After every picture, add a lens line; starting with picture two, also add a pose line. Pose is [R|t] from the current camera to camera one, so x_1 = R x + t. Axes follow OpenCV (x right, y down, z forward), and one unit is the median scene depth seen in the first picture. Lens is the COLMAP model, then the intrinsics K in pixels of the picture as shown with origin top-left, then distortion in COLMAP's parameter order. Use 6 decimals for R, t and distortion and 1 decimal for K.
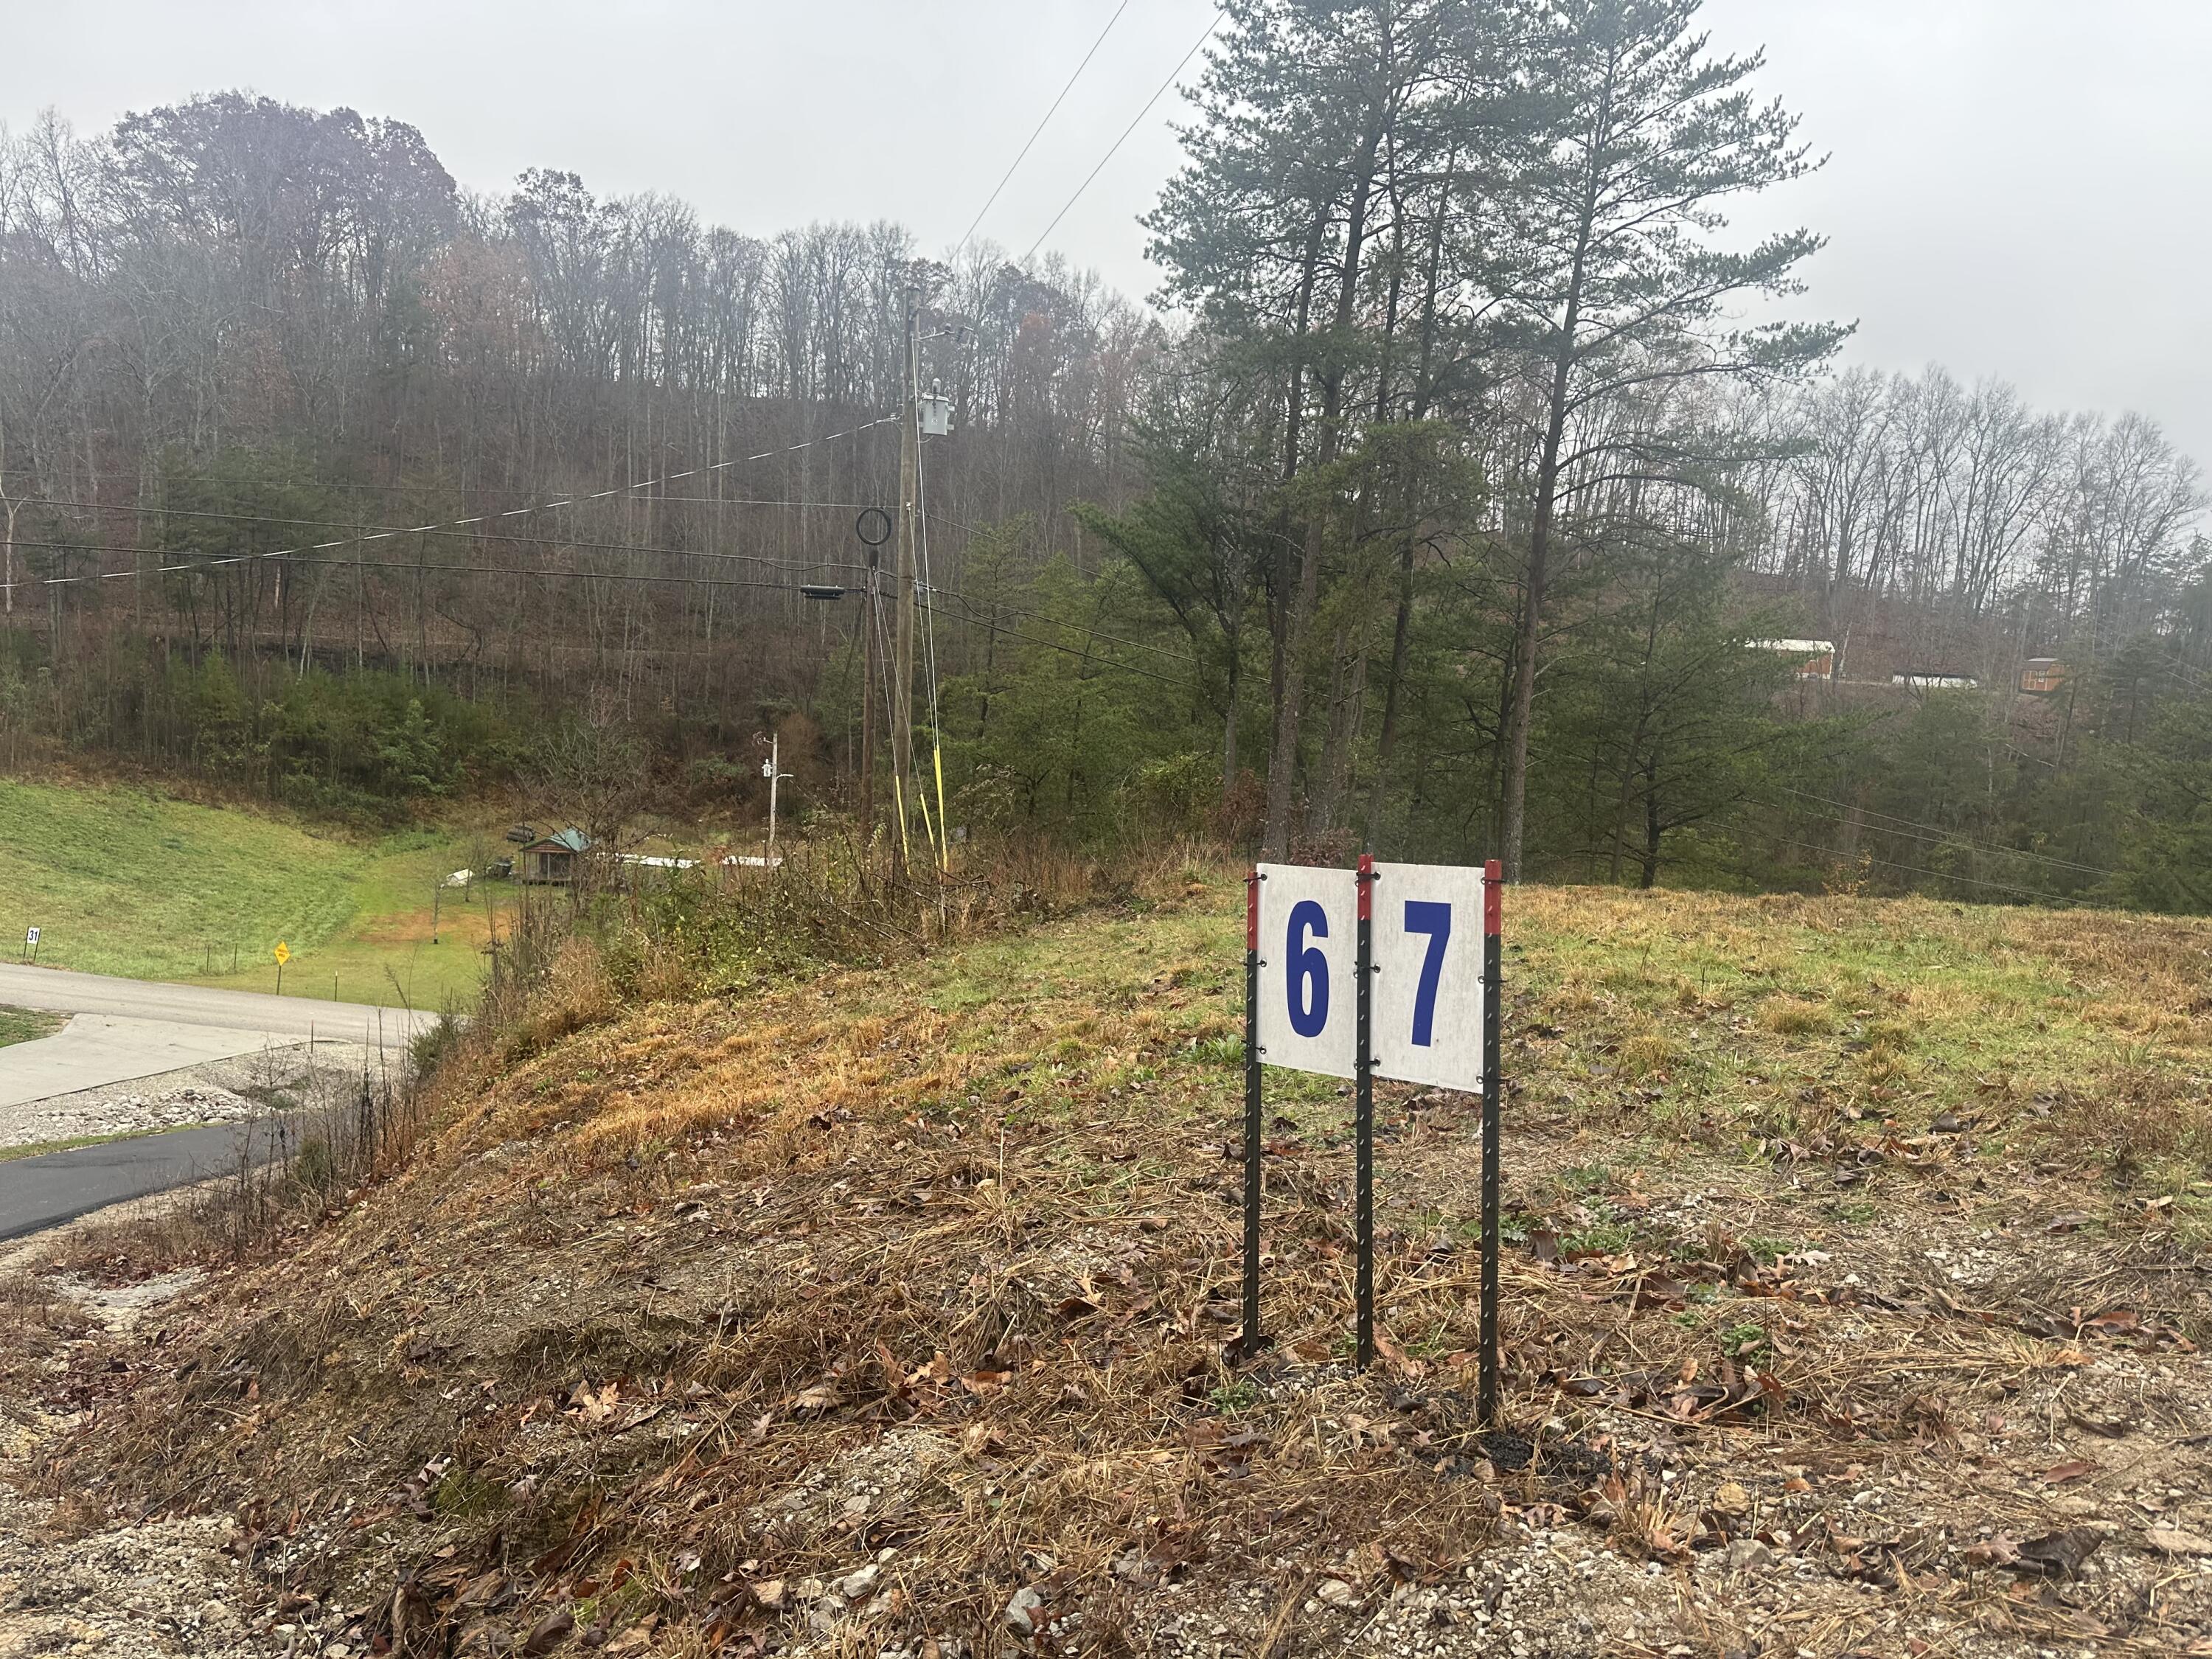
lens RADIAL K [[1542.6, 0, 1121.7], [0, 1542.6, 841.2], [0, 0, 1]] dist [0.073060, -0.085296]
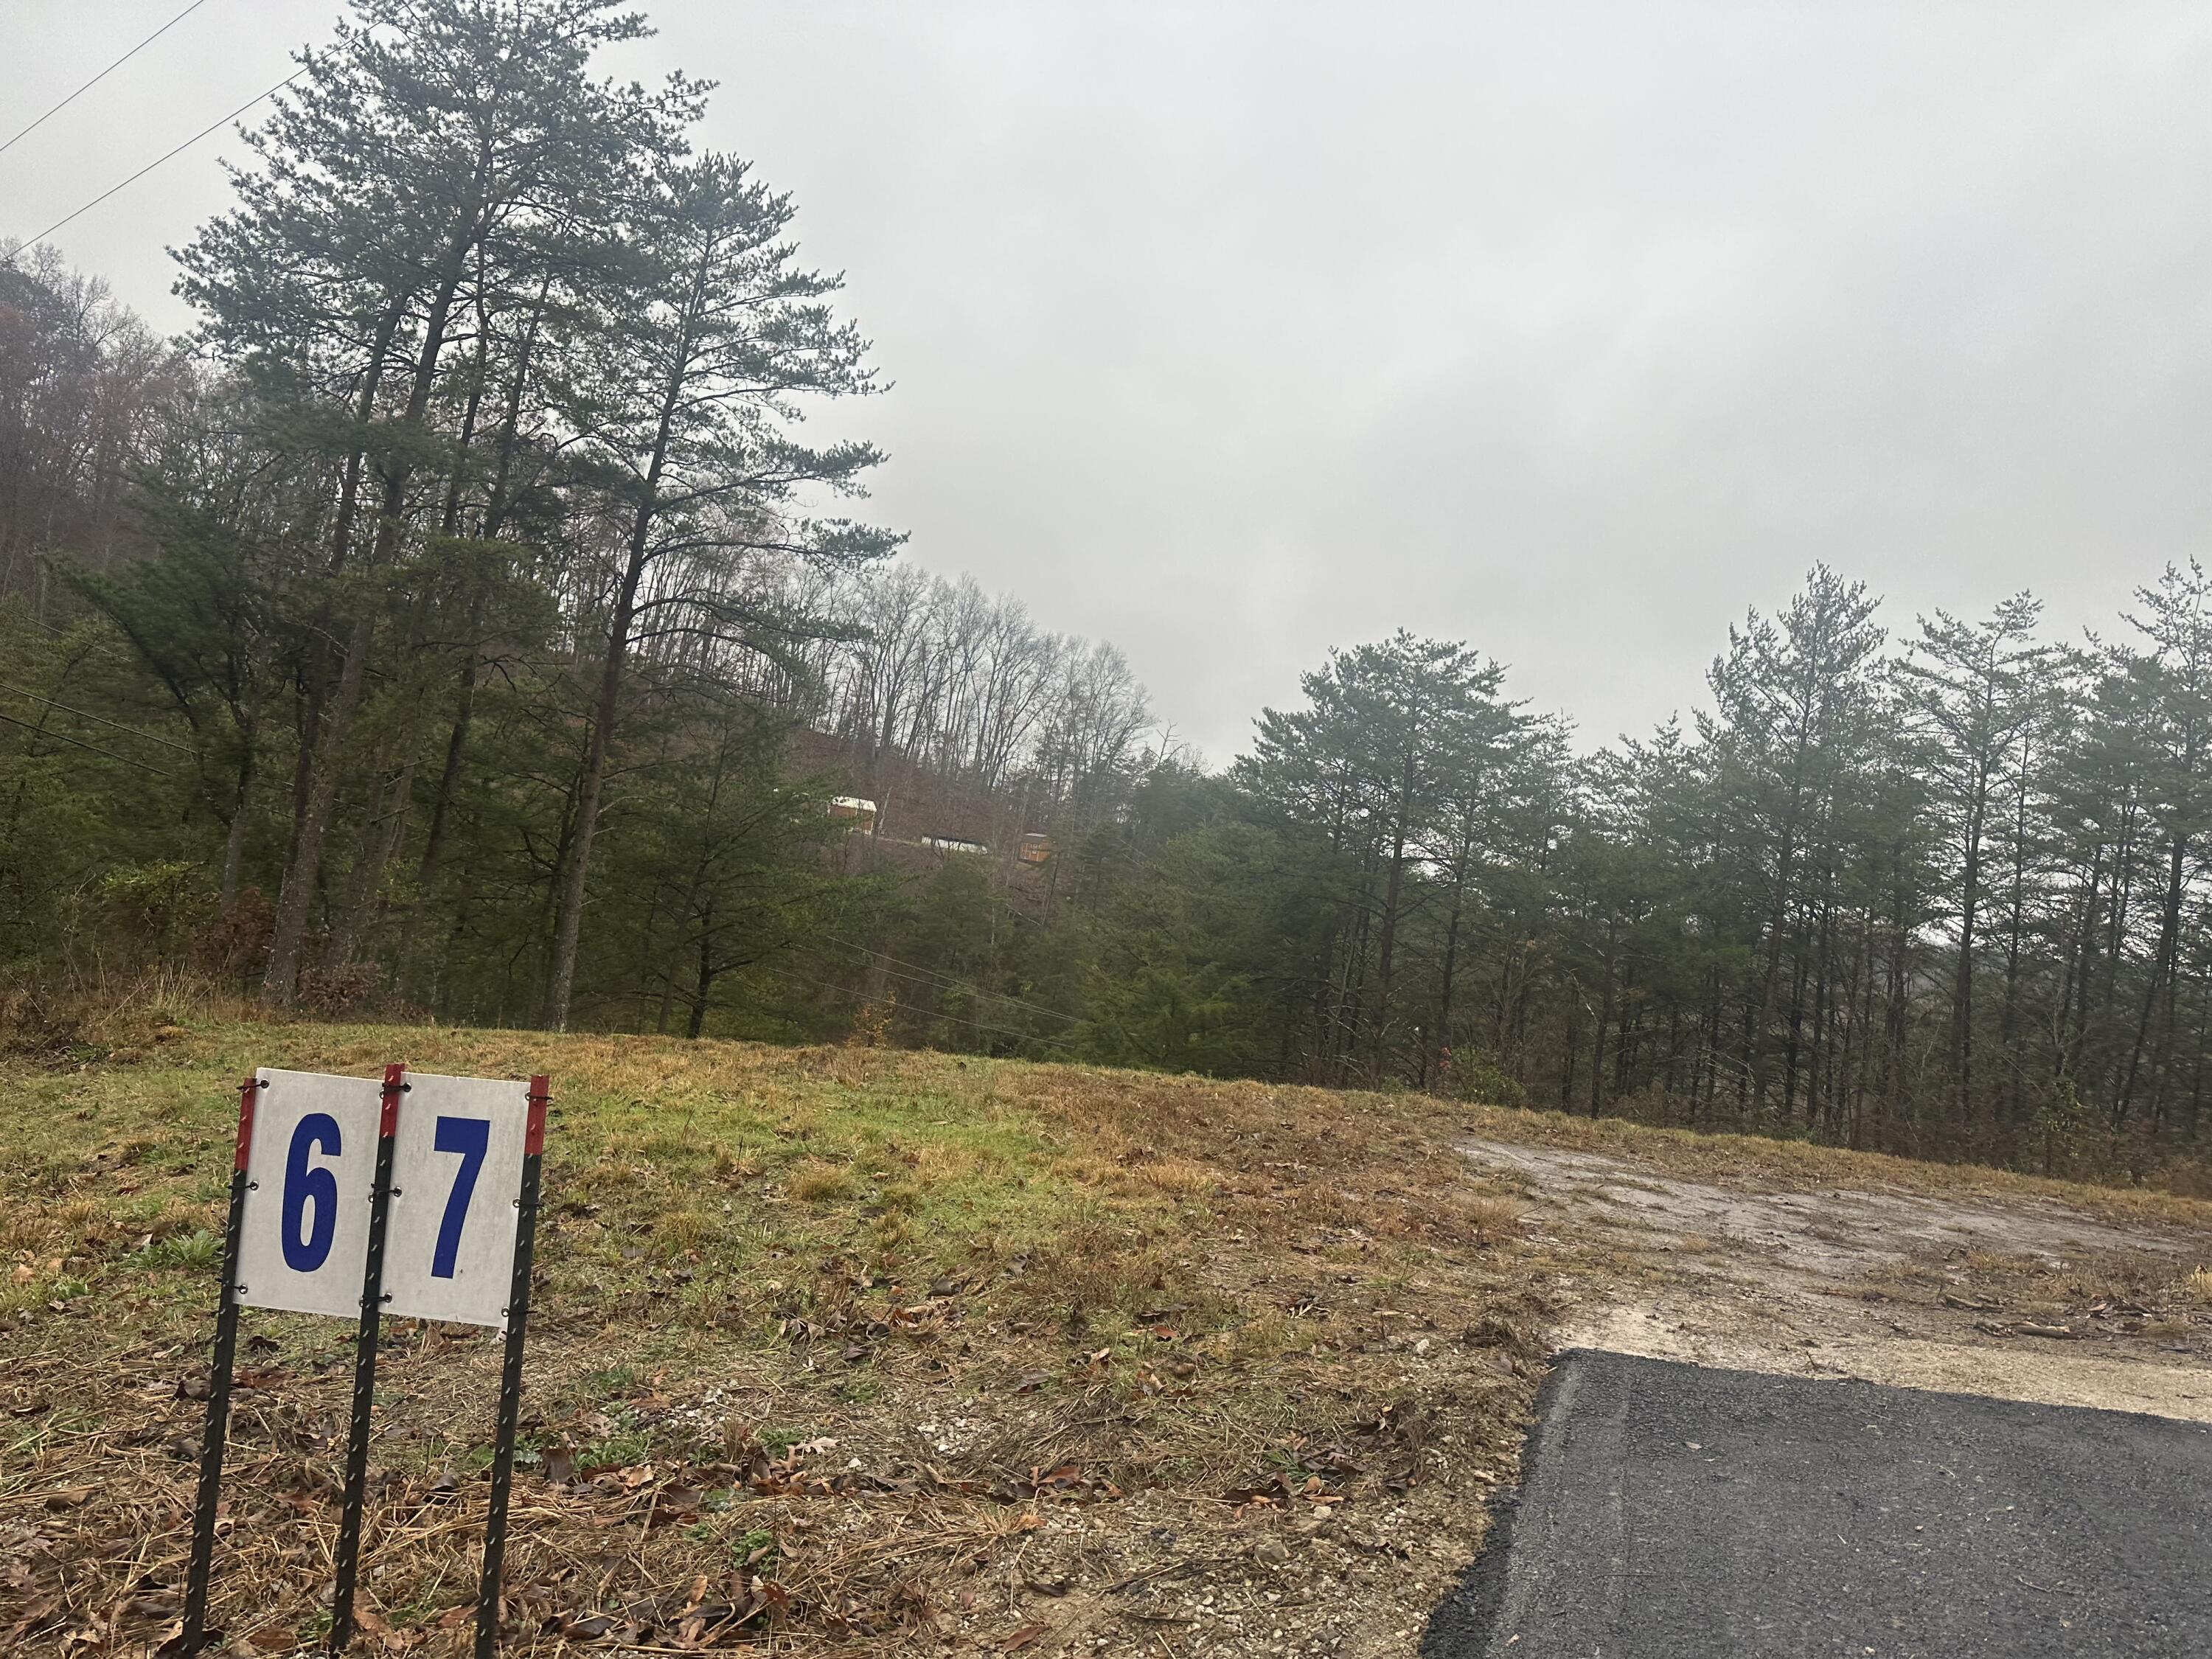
lens RADIAL K [[1542.6, 0, 1124.5], [0, 1542.6, 846.1], [0, 0, 1]] dist [0.073060, -0.085296]
pose [[0.828426, 0.086247, 0.553418, -0.000749], [-0.040664, 0.994727, -0.094151, -0.007105], [-0.558620, 0.055493, 0.827565, -0.000468]]
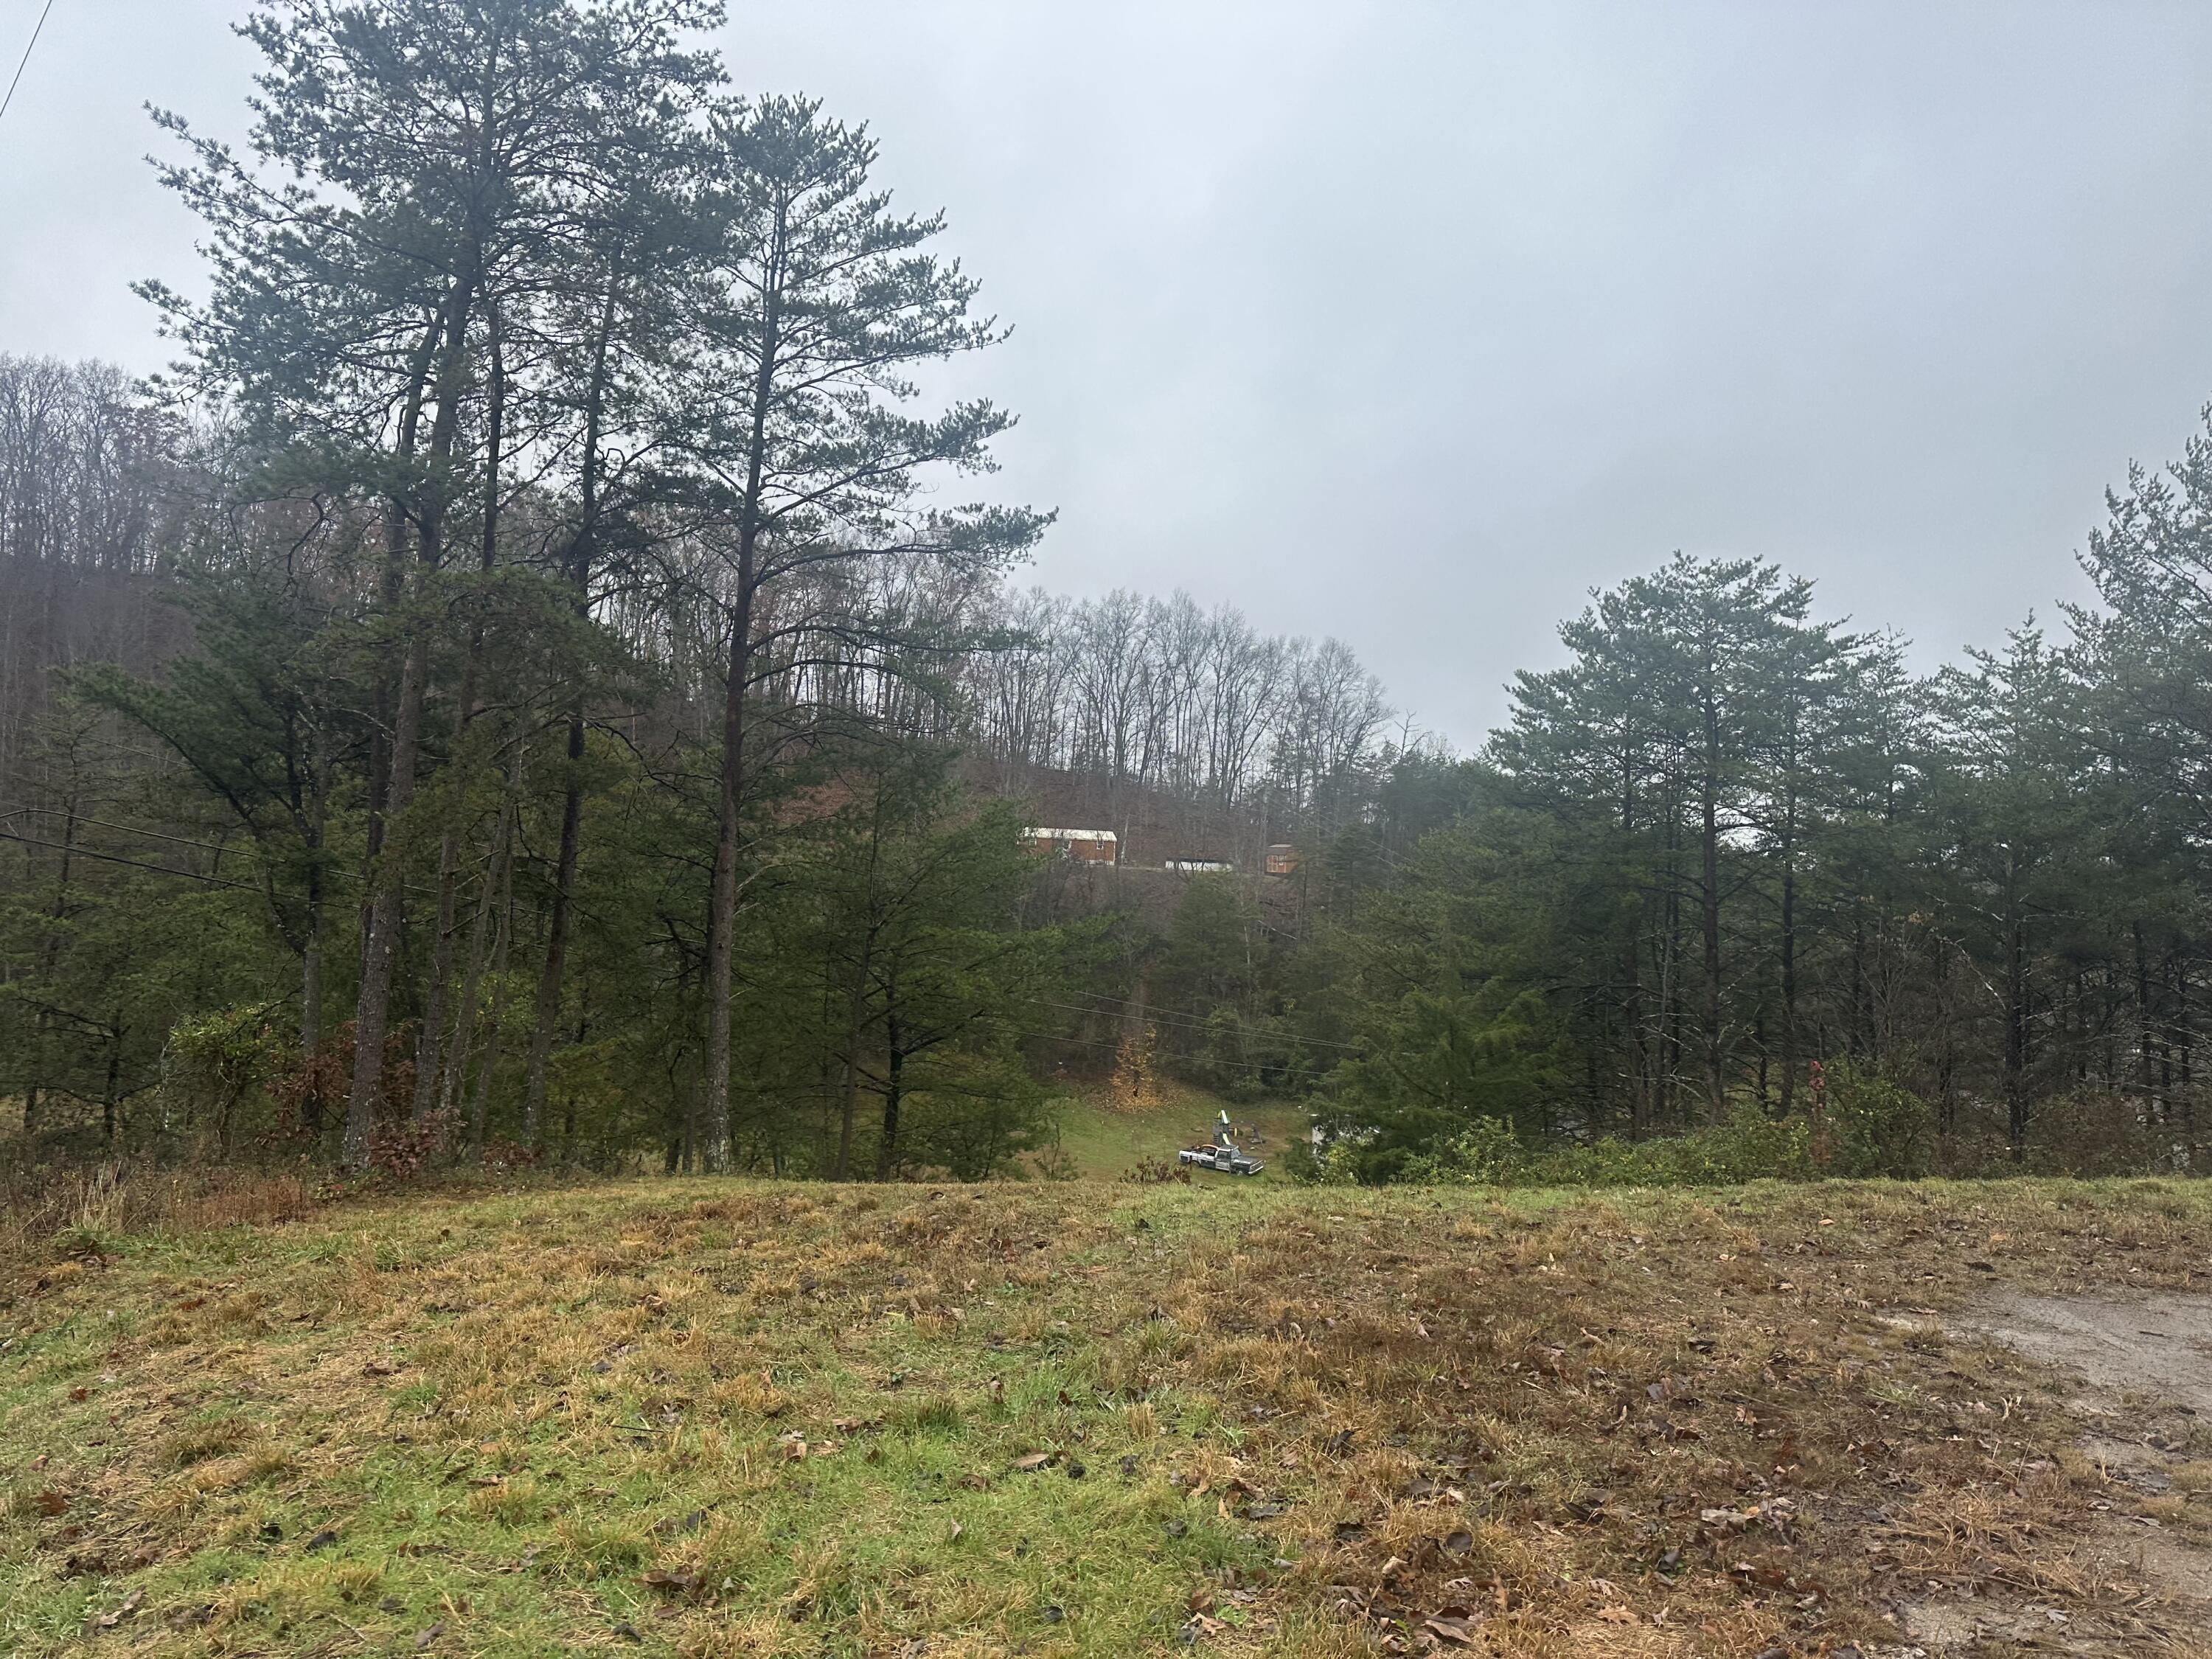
lens RADIAL K [[1542.6, 0, 1099.7], [0, 1542.6, 840.2], [0, 0, 1]] dist [0.073060, -0.085296]
pose [[0.917177, -0.009599, 0.398366, 0.118374], [0.058021, 0.992272, -0.109677, -0.031241], [-0.394234, 0.123706, 0.910646, 0.164840]]
